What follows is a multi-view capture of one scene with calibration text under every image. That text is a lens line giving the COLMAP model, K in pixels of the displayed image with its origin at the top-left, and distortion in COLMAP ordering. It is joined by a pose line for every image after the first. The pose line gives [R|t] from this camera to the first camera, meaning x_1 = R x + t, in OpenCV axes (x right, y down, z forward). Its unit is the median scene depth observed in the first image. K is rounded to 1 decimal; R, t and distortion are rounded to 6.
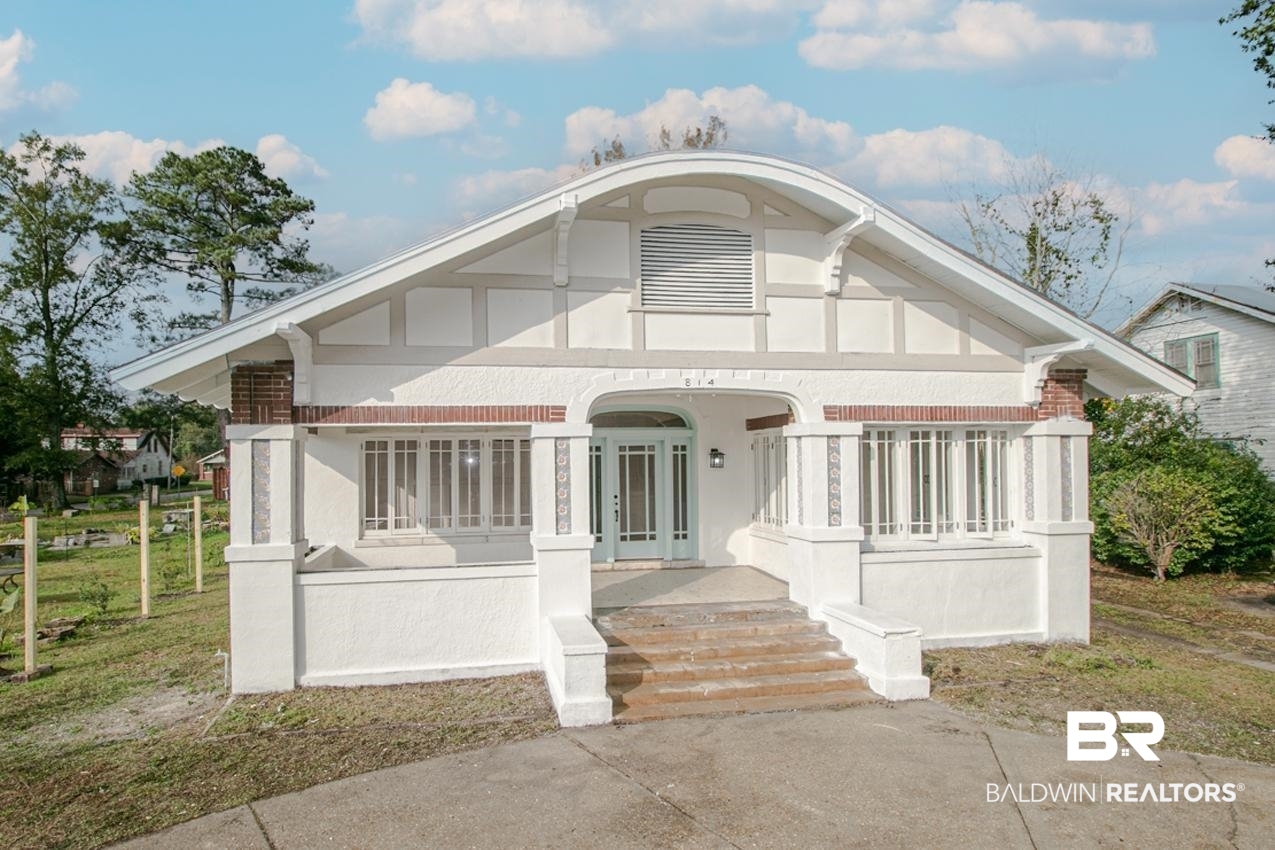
lens RADIAL K [[631.7, 0, 576.1], [0, 631.7, 447.6], [0, 0, 1]] dist [-0.005942, -0.002442]
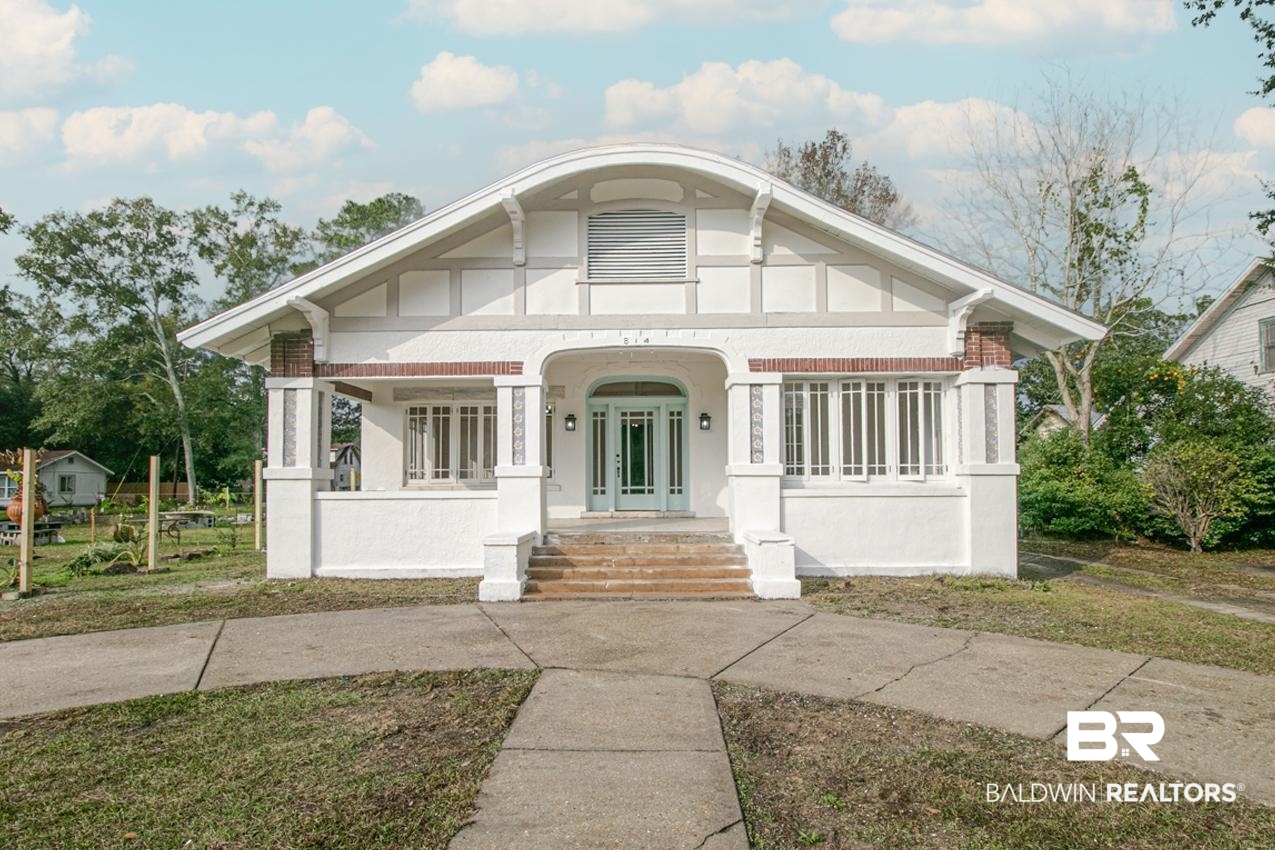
lens RADIAL K [[596.2, 0, 615.7], [0, 596.2, 448.9], [0, 0, 1]] dist [-0.002900, -0.004129]
pose [[0.986764, -0.001339, -0.162155, 0.312702], [-0.001060, 0.999891, -0.014706, 0.108194], [0.162157, 0.014683, 0.986656, -0.104355]]
